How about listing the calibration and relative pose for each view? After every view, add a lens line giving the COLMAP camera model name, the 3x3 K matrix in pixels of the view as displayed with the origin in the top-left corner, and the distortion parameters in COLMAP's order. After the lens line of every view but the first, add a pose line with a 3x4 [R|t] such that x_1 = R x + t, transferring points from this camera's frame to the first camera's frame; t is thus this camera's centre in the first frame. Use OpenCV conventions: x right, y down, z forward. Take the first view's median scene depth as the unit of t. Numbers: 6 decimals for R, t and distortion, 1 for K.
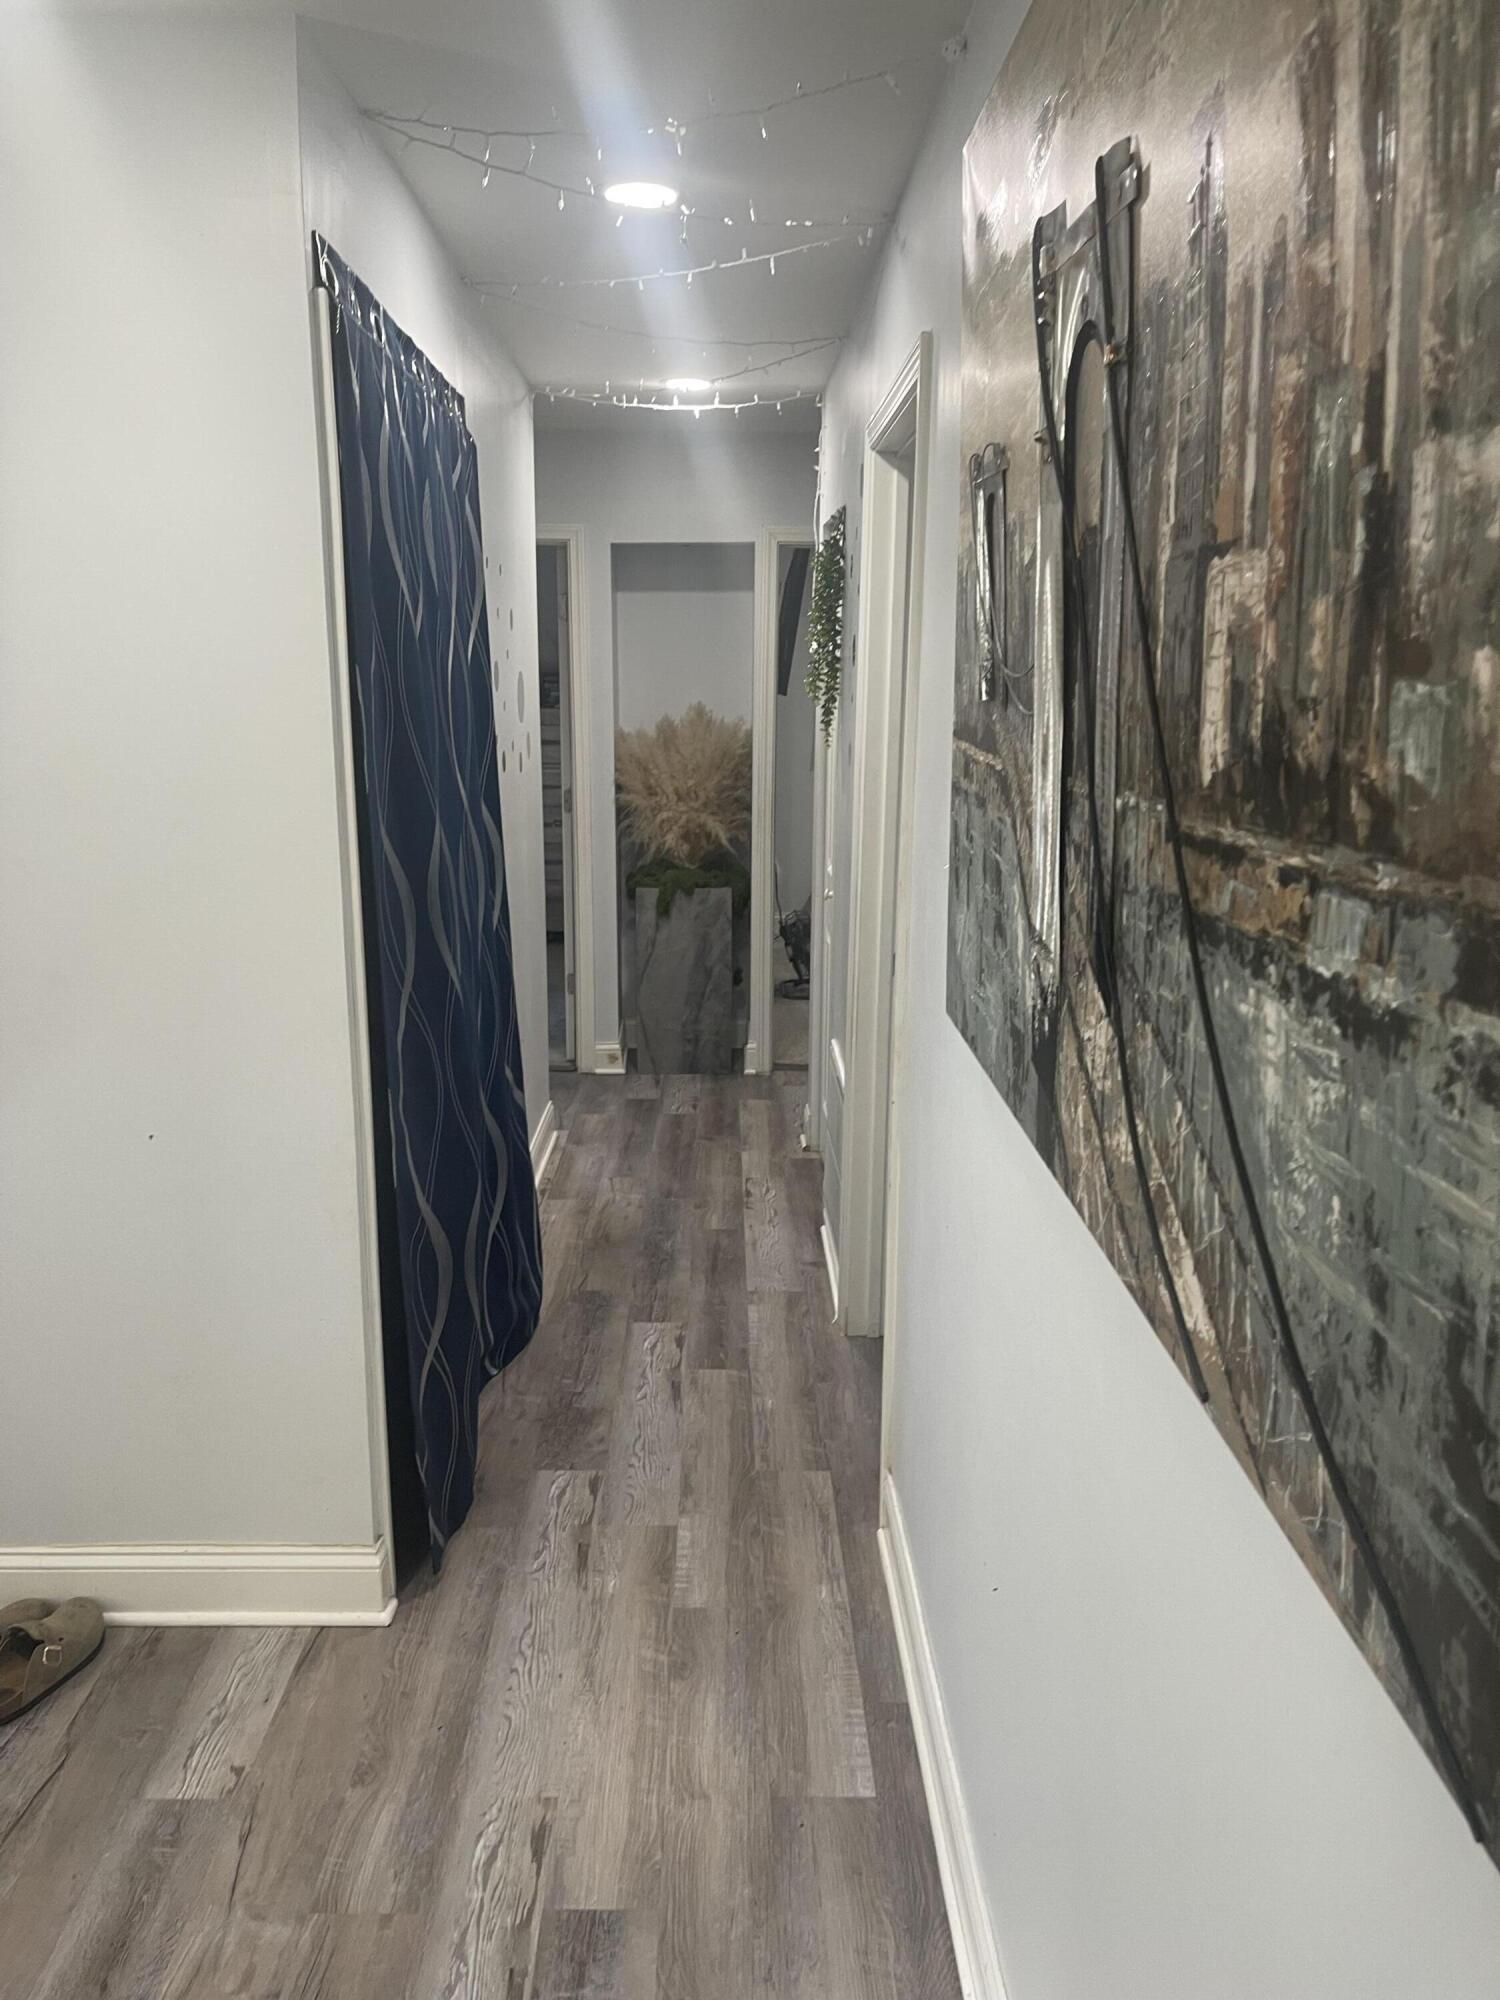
lens RADIAL K [[1509.2, 0, 752.5], [0, 1509.2, 1000.9], [0, 0, 1]] dist [0.043492, -0.068954]
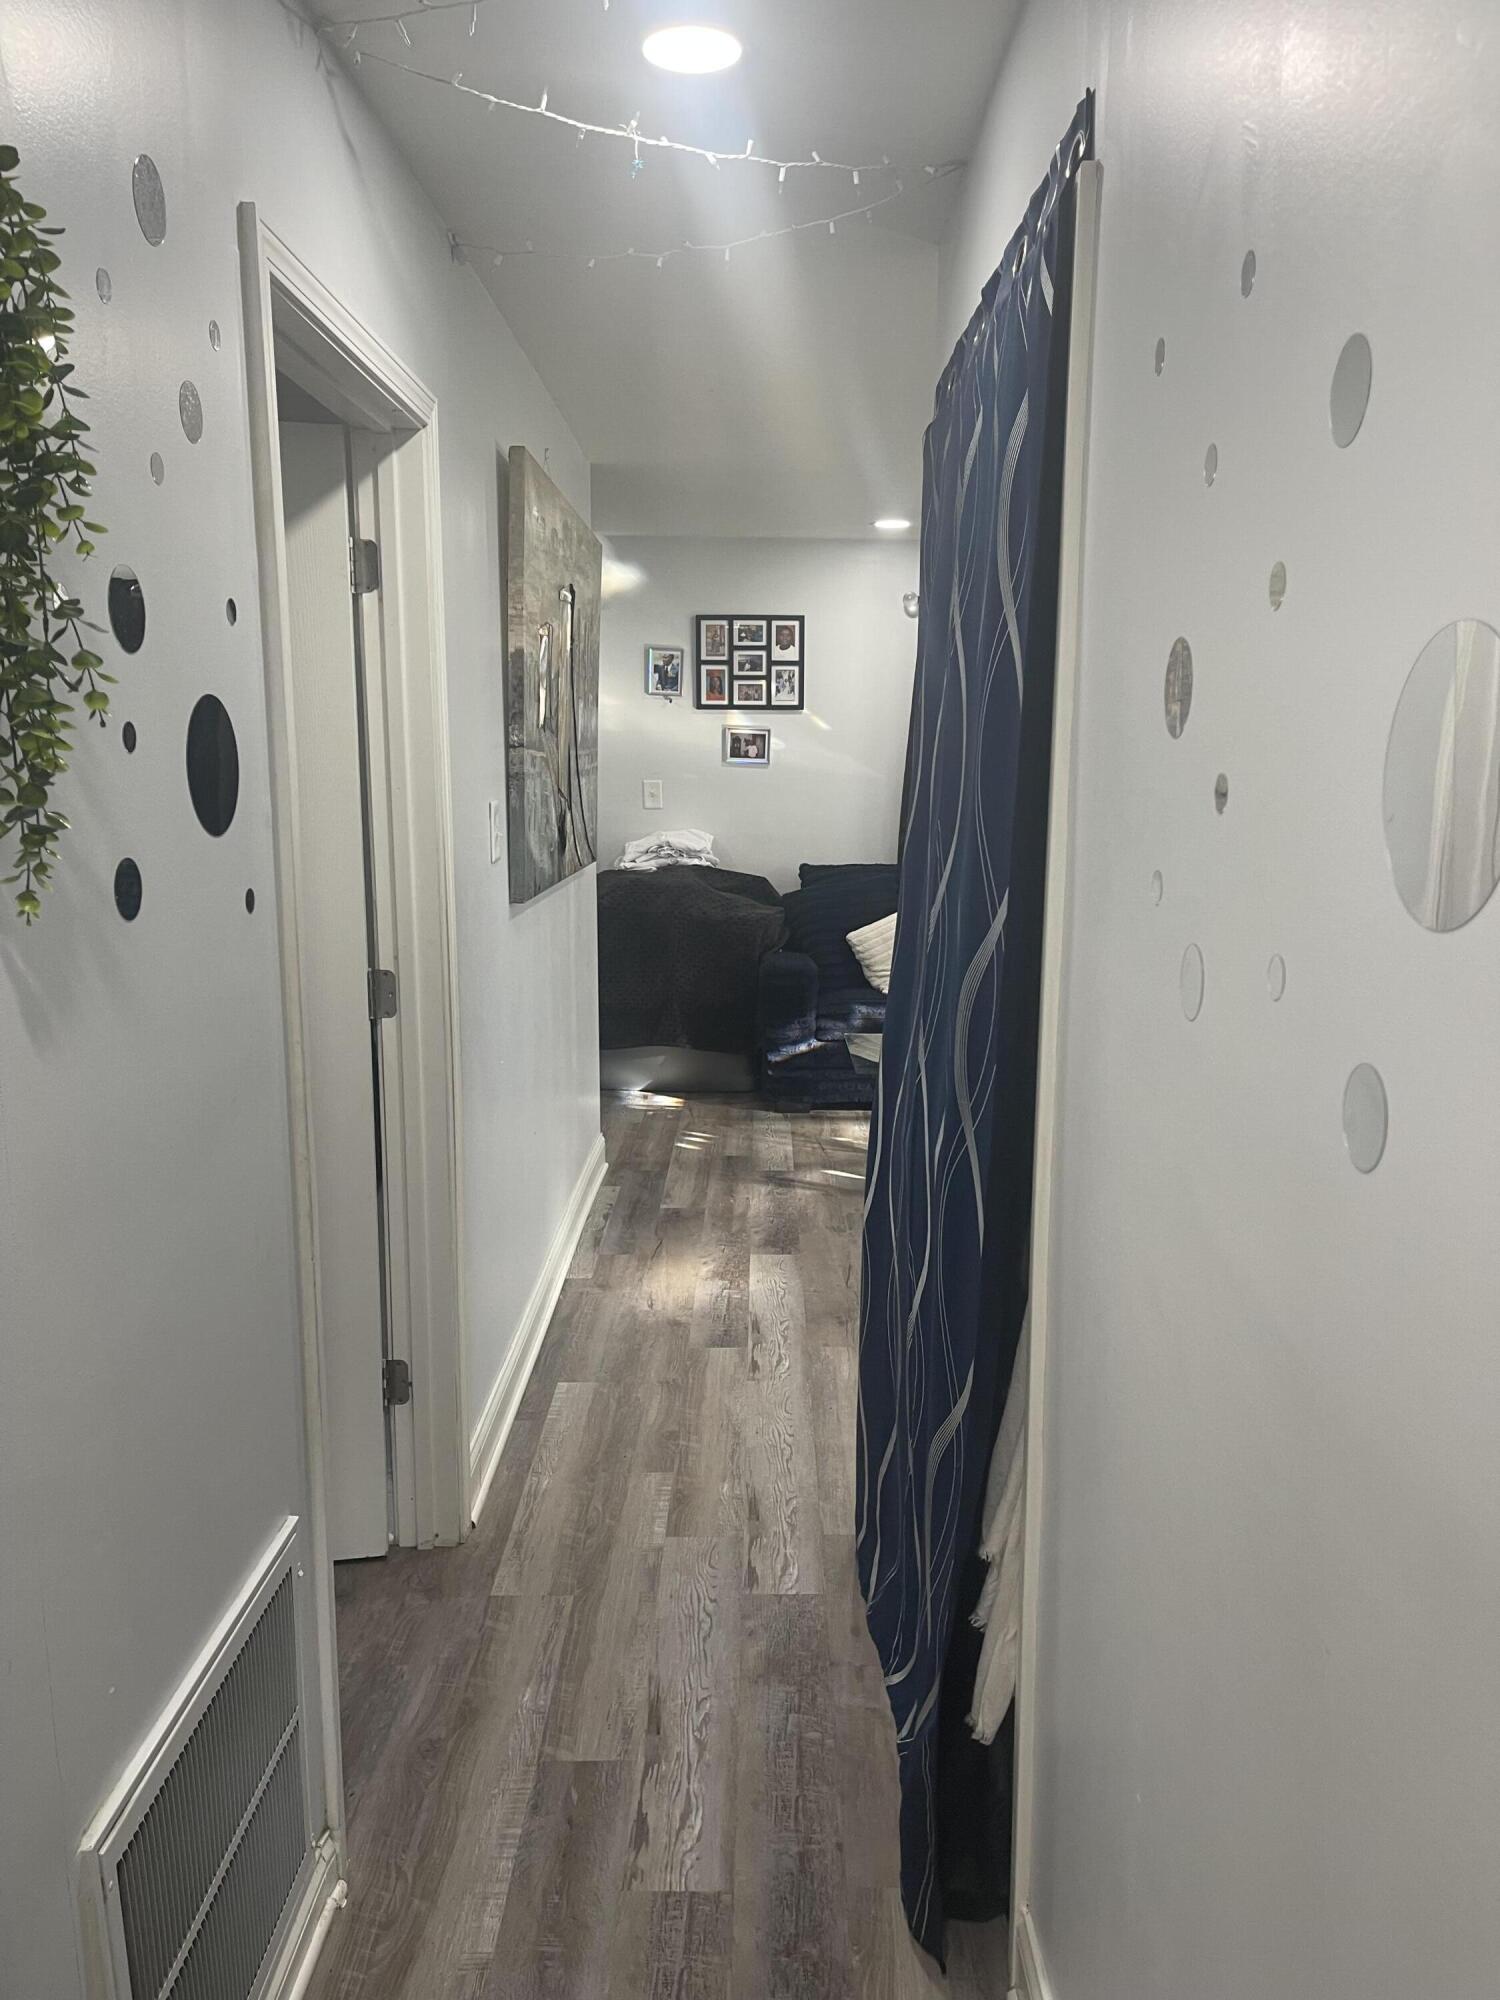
lens RADIAL K [[1509.2, 0, 754.9], [0, 1509.2, 1004.7], [0, 0, 1]] dist [0.043492, -0.068954]
pose [[-0.999497, -0.020110, 0.024520, -0.128632], [-0.009574, 0.928480, 0.371260, -0.369816], [-0.030232, 0.370839, -0.928205, 1.827332]]
